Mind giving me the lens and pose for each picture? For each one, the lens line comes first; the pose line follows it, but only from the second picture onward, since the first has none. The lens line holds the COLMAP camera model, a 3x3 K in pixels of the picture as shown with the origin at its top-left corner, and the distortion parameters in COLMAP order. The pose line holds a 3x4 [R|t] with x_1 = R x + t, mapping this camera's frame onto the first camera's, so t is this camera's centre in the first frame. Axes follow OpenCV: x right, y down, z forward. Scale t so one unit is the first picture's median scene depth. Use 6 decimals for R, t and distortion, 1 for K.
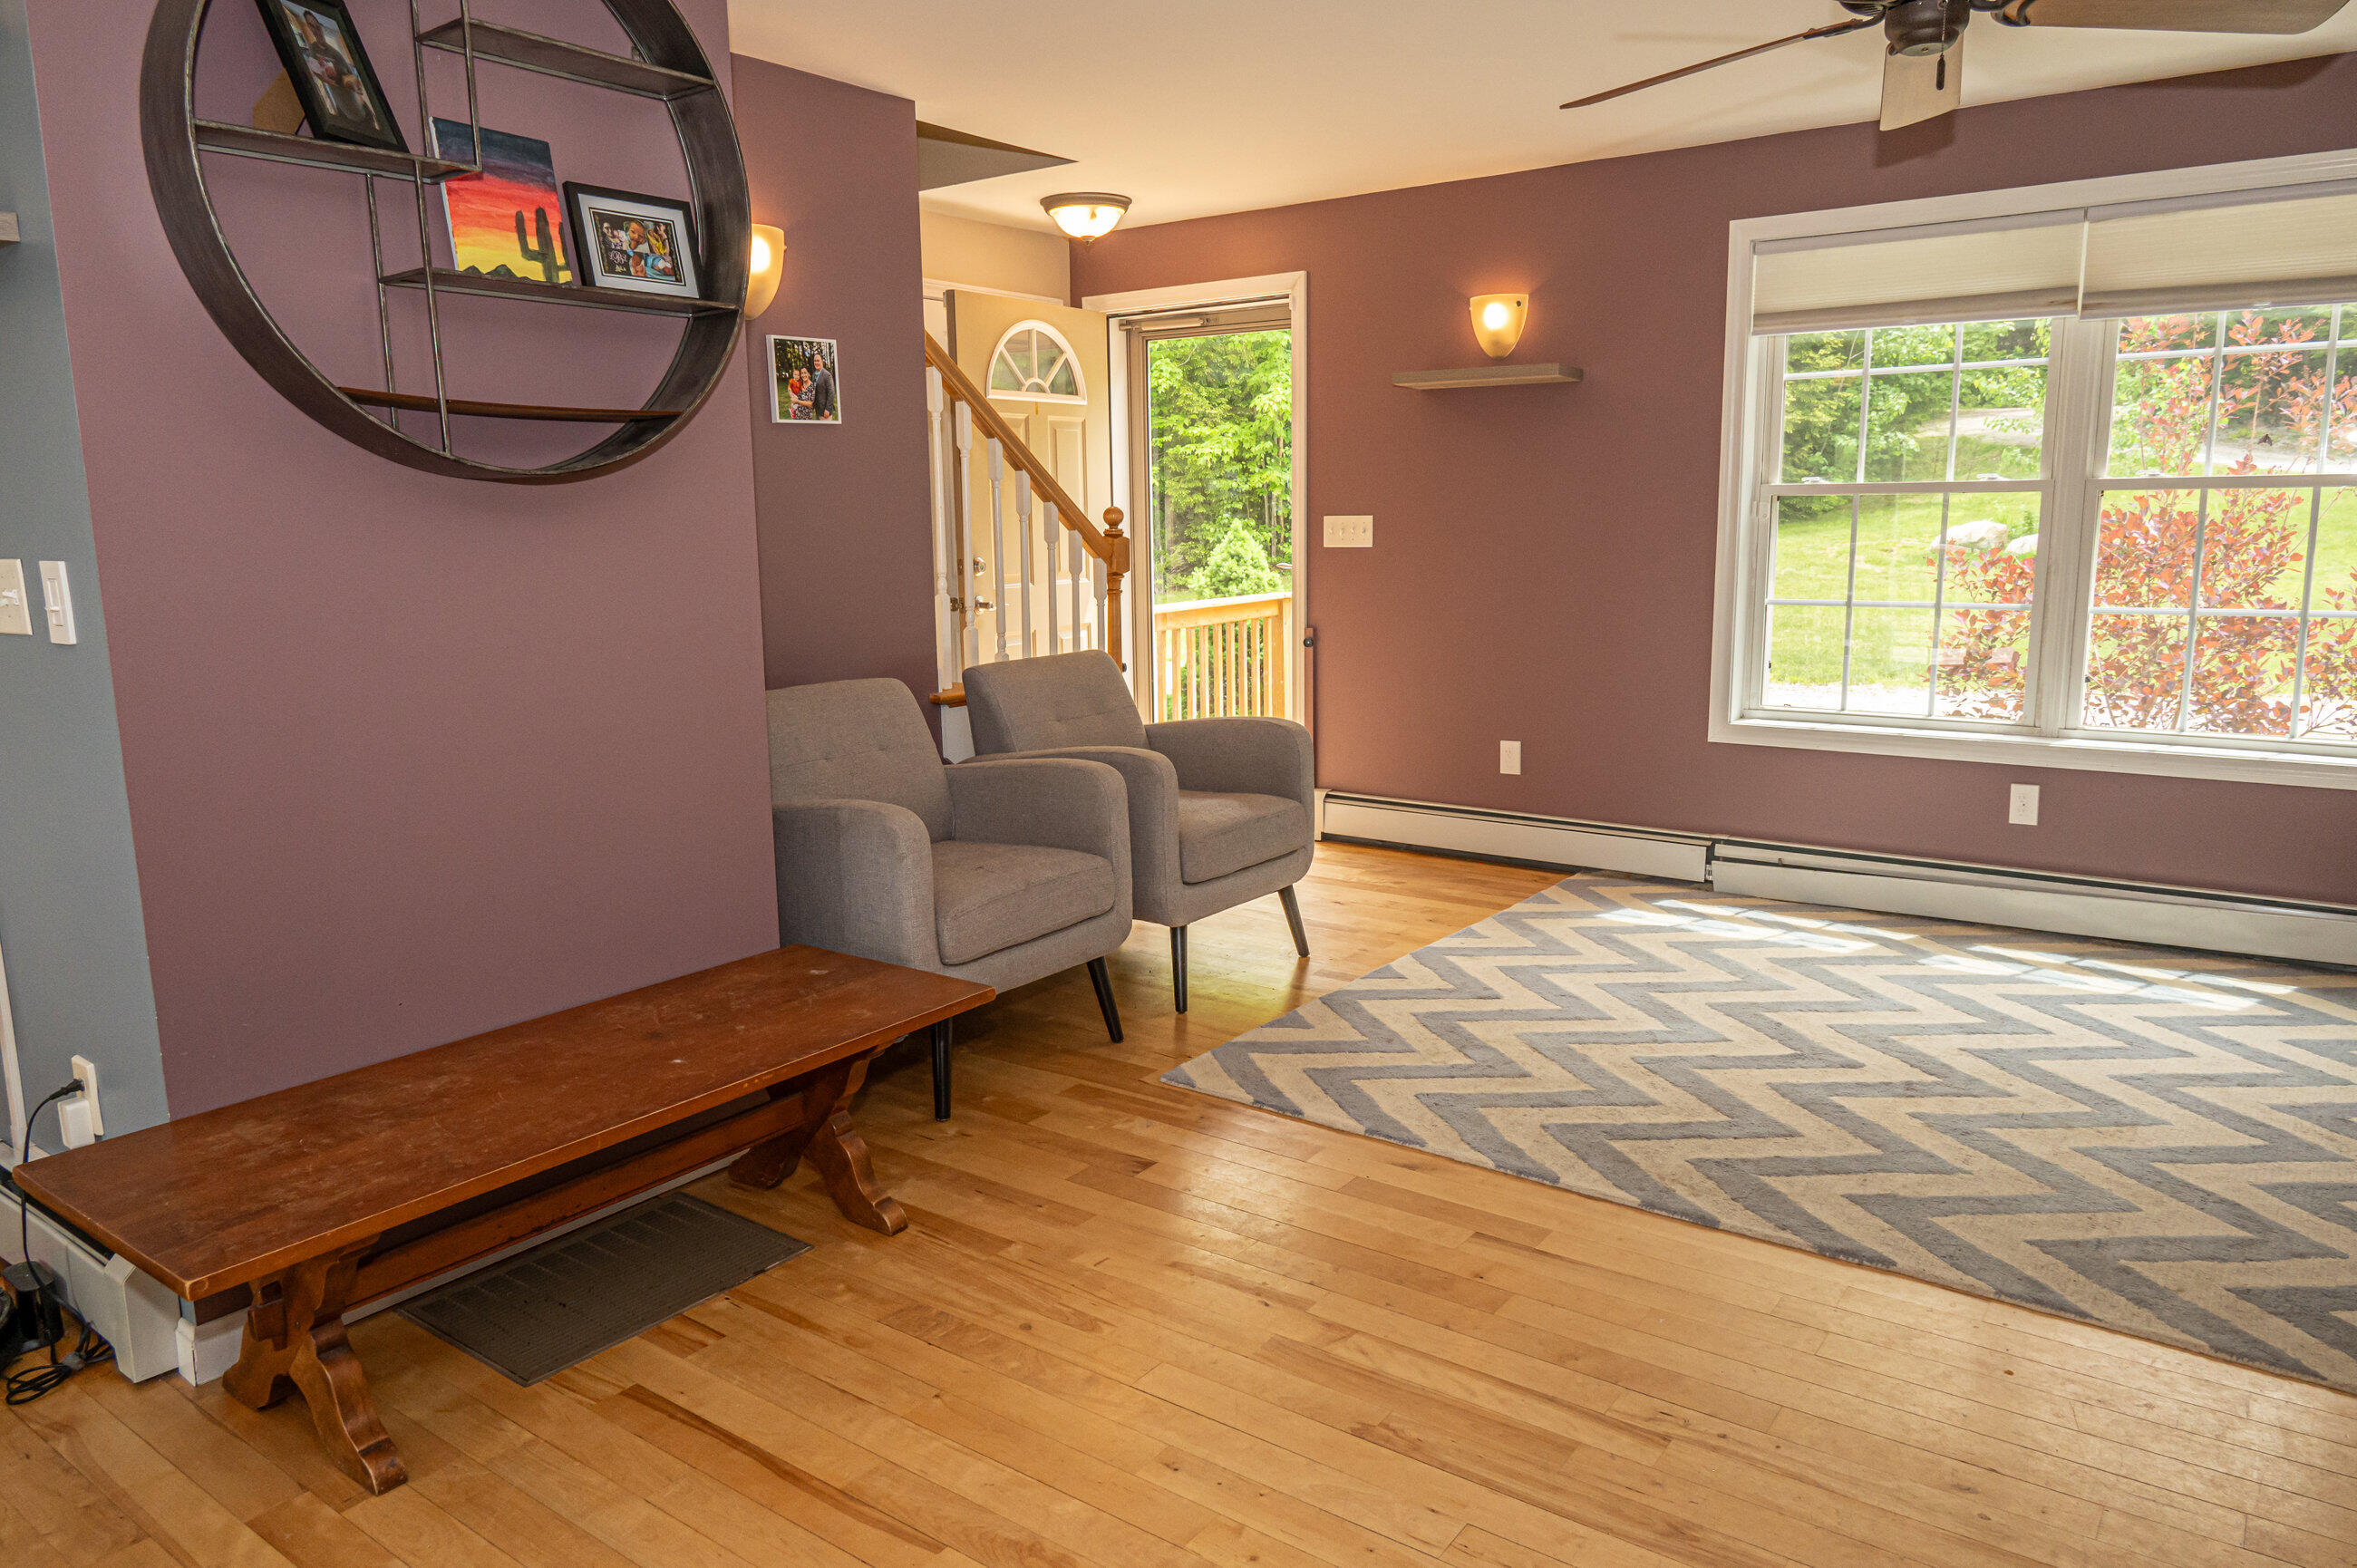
lens RADIAL K [[1550.6, 0, 1171.6], [0, 1550.6, 785.5], [0, 0, 1]] dist [0.008185, -0.014824]
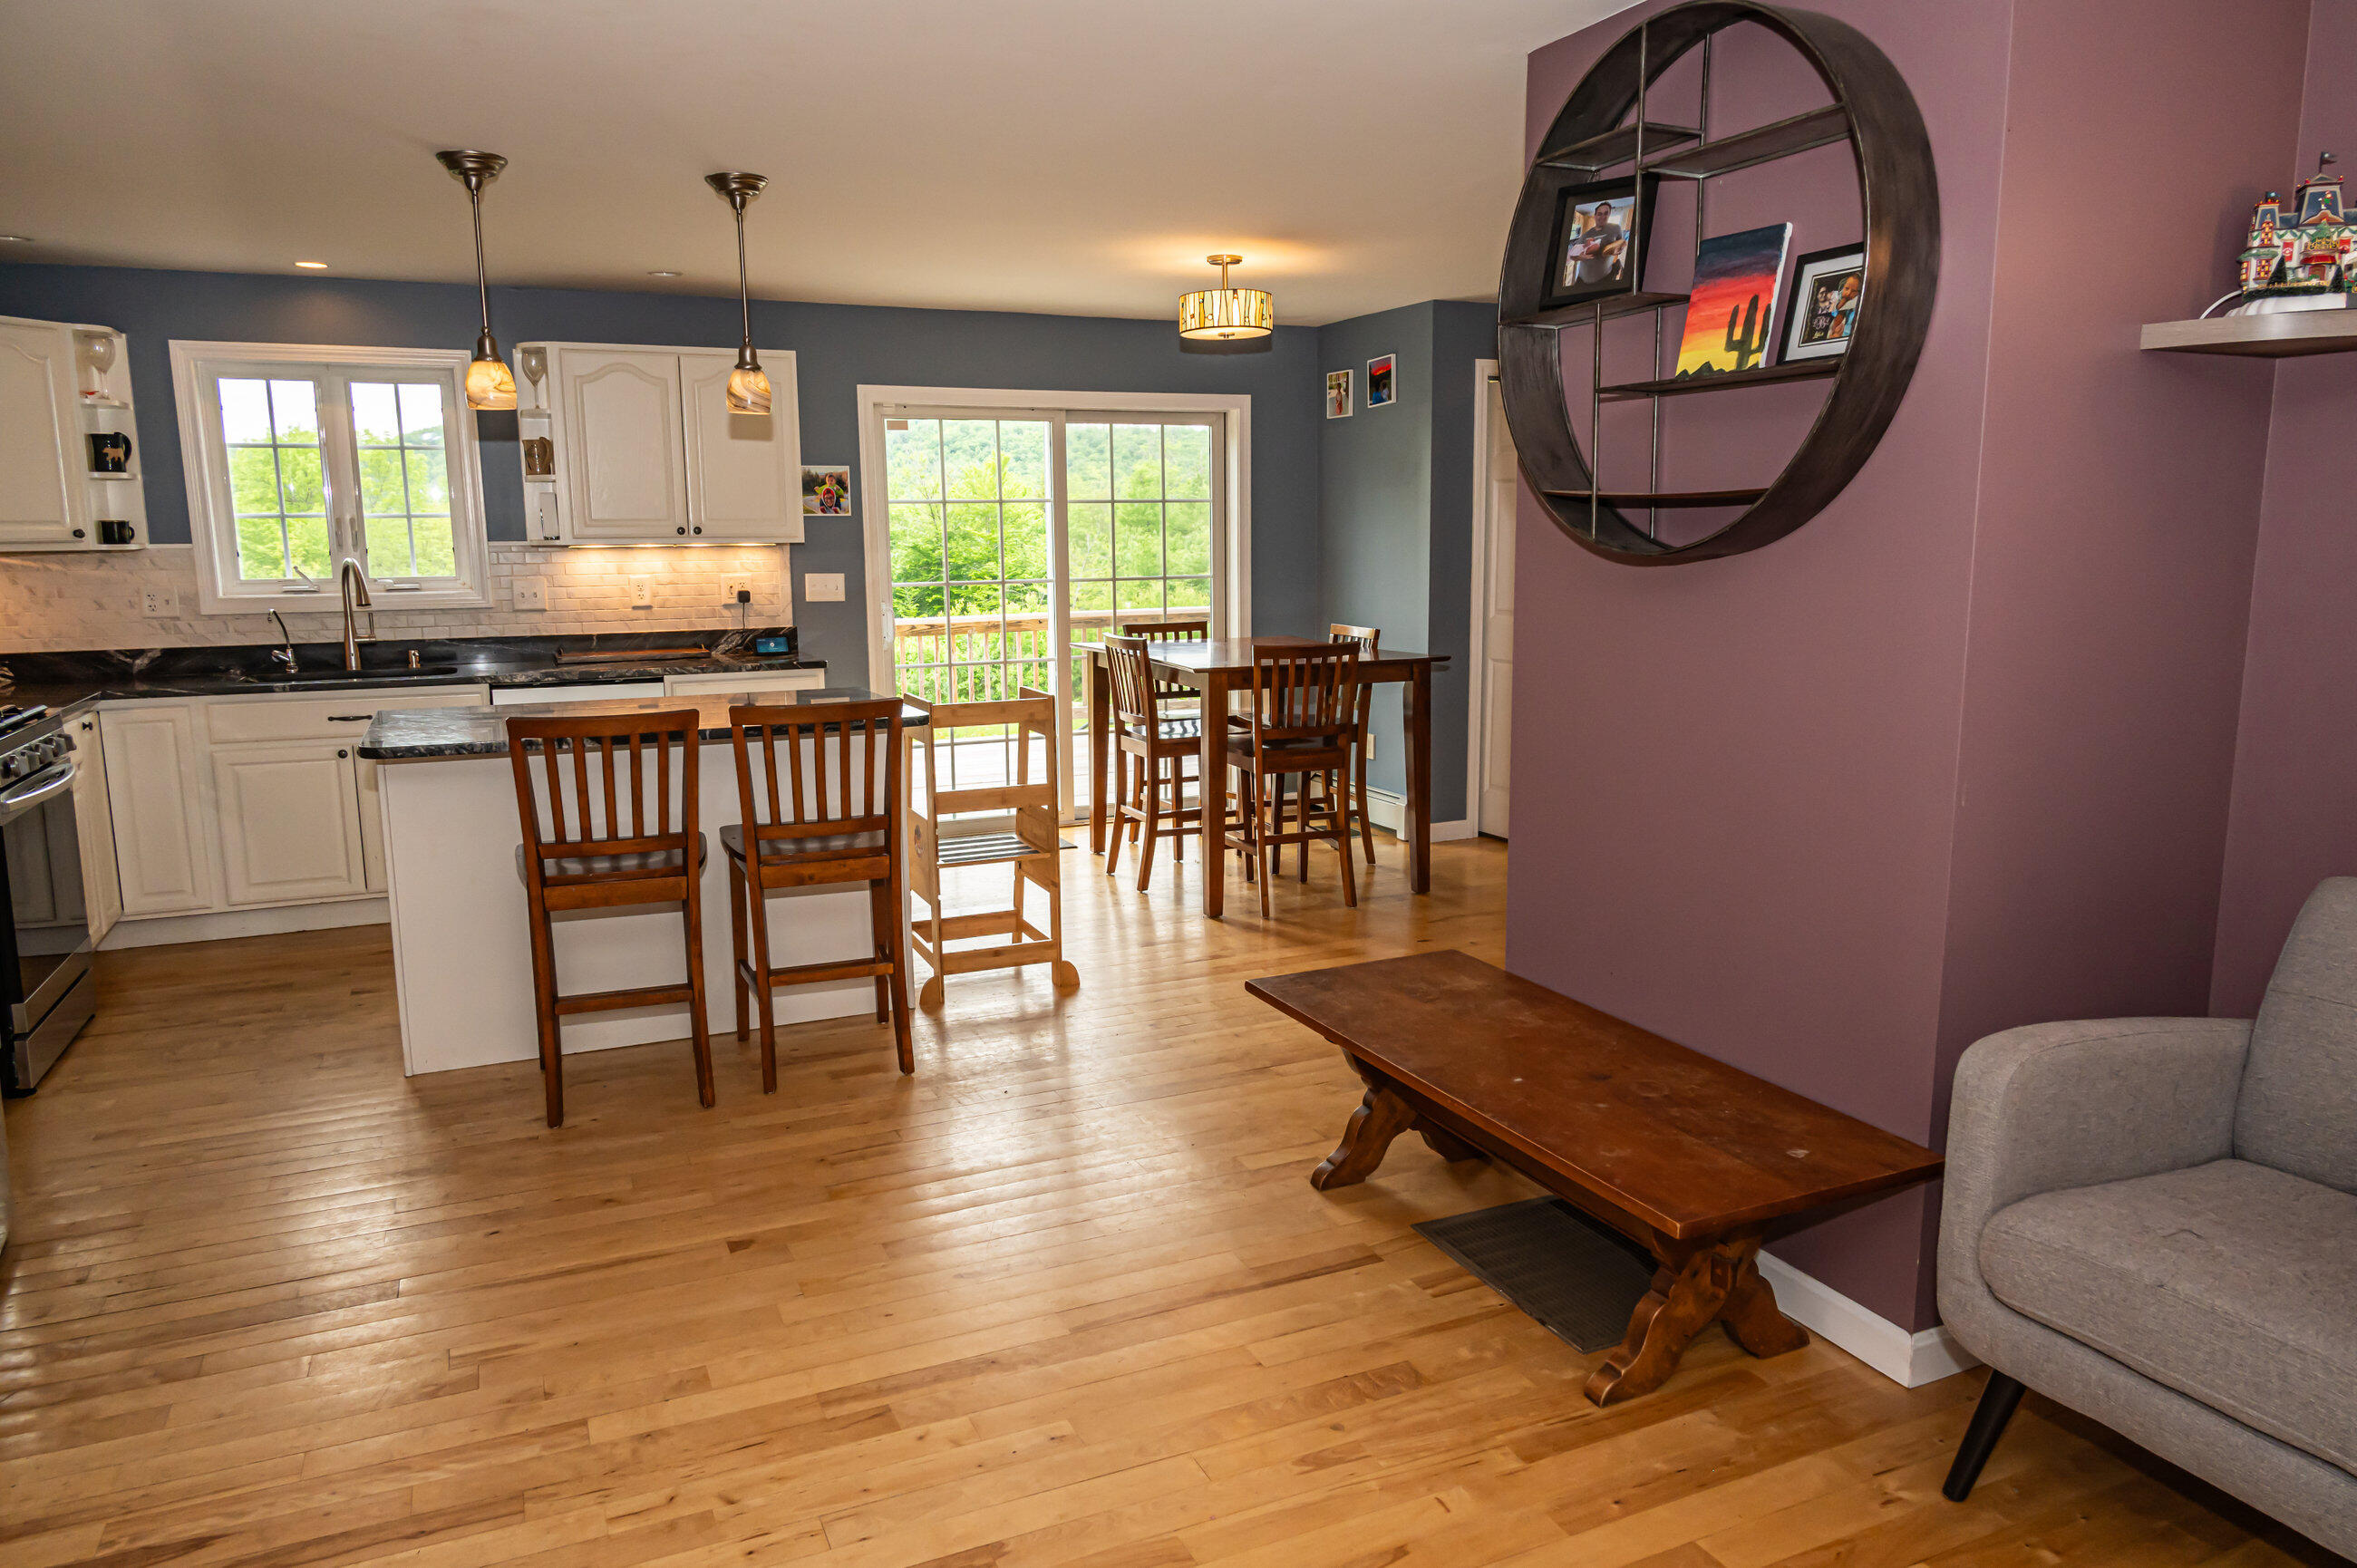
lens RADIAL K [[1550.6, 0, 1193.3], [0, 1550.6, 789.1], [0, 0, 1]] dist [0.008185, -0.014824]
pose [[-0.477535, 0.164144, -0.863144, 0.537339], [-0.136037, 0.956734, 0.257205, -0.206643], [0.868017, 0.240244, -0.434544, 0.909214]]
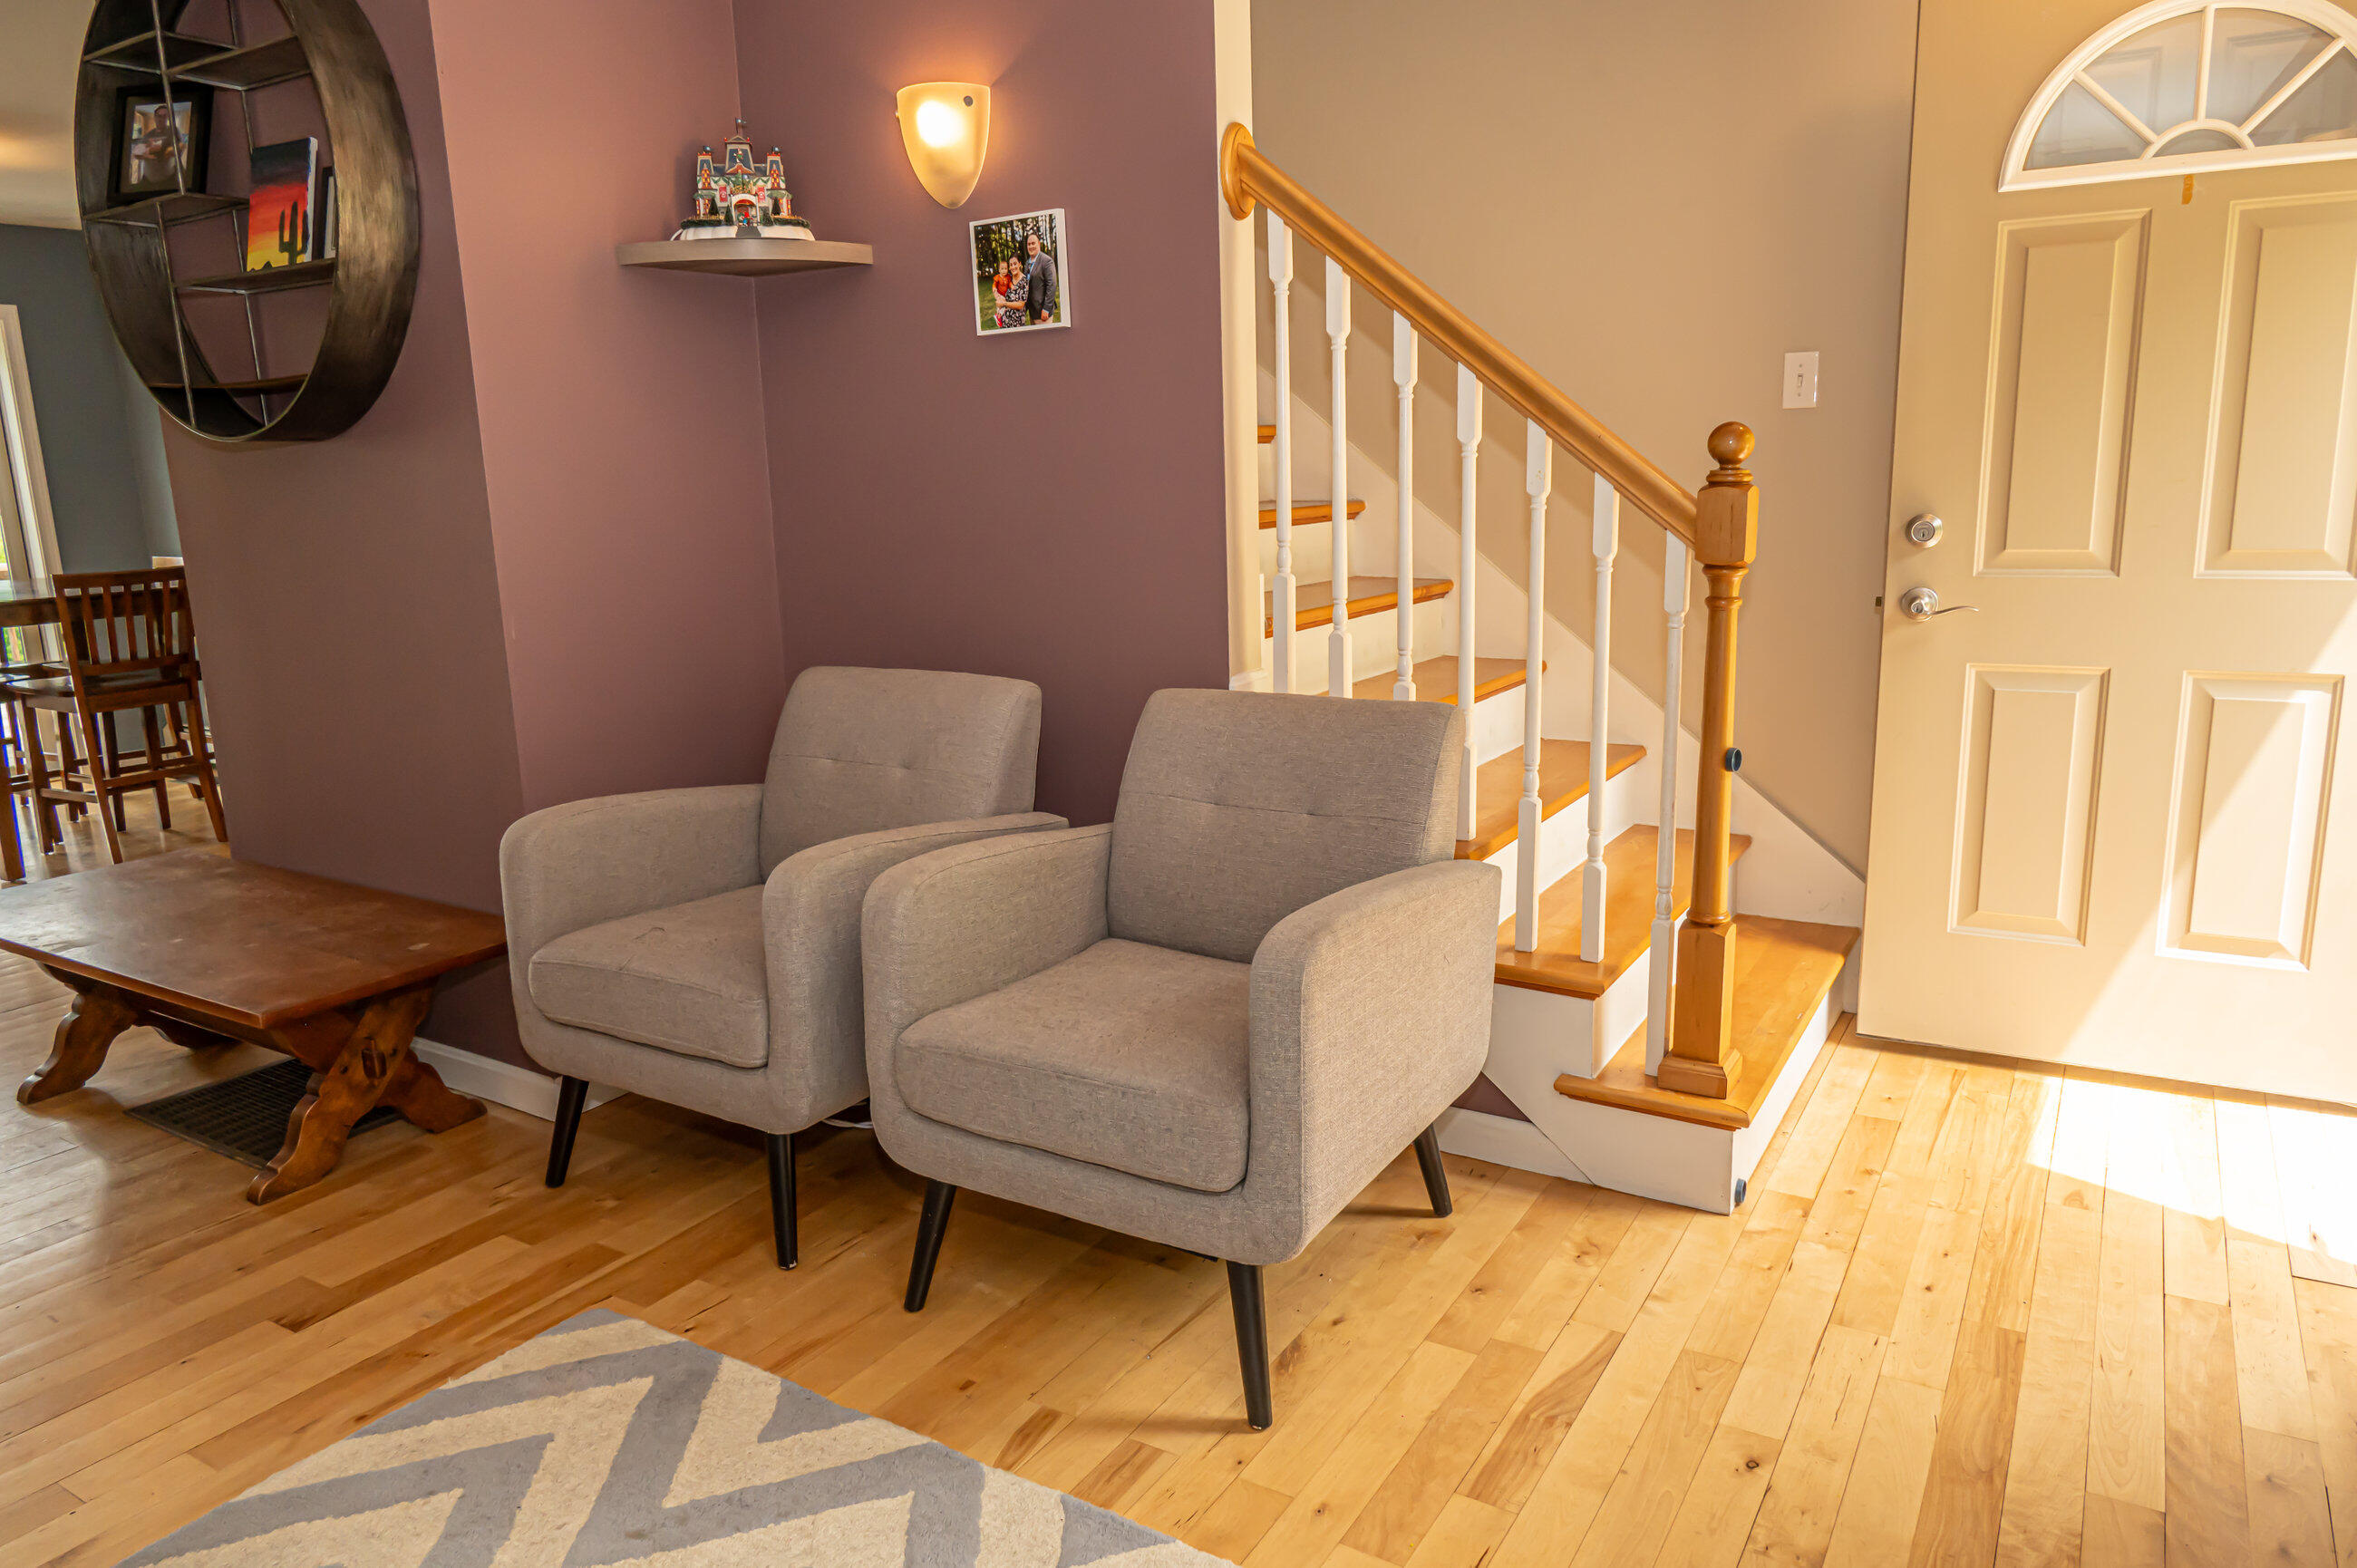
lens RADIAL K [[1550.6, 0, 1168.1], [0, 1550.6, 779.7], [0, 0, 1]] dist [0.008185, -0.014824]
pose [[0.081549, 0.217846, -0.972570, 0.643777], [-0.146700, 0.967815, 0.204481, -0.217907], [0.985814, 0.126001, 0.110883, 1.181031]]
